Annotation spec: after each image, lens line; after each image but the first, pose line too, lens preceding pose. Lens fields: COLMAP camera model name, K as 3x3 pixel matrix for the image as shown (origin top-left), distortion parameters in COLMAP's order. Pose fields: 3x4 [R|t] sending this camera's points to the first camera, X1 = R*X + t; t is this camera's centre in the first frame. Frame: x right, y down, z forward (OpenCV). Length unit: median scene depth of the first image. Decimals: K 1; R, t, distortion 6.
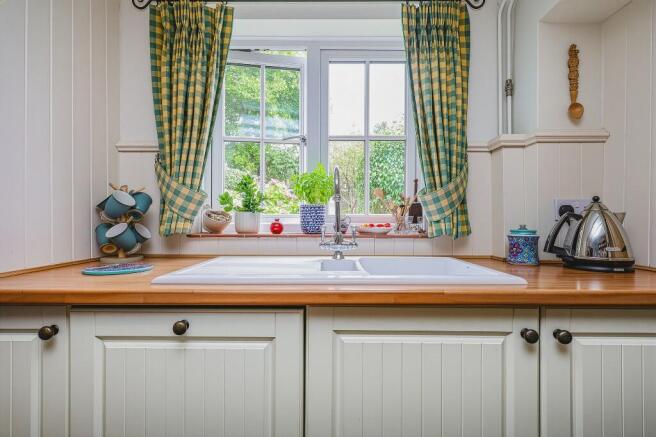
lens RADIAL K [[305.8, 0, 328.8], [0, 305.8, 219.6], [0, 0, 1]] dist [-0.002694, -0.000008]
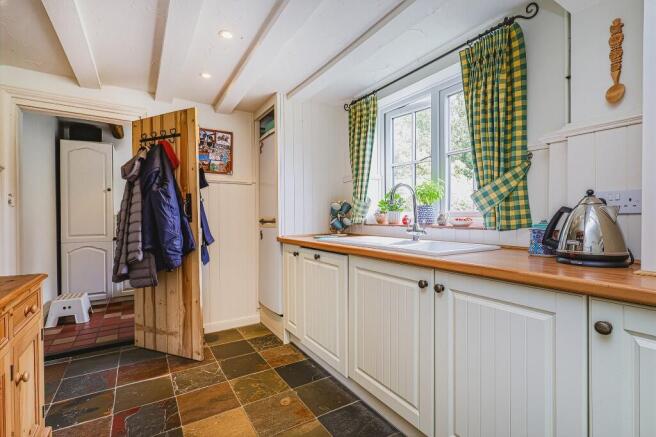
lens RADIAL K [[305.8, 0, 325.9], [0, 305.8, 220.0], [0, 0, 1]] dist [-0.002694, -0.000008]
pose [[0.533744, 0.005203, -0.845630, 1.097367], [0.010063, 0.999871, 0.012504, -0.000433], [0.845586, -0.015183, 0.533623, -0.215315]]
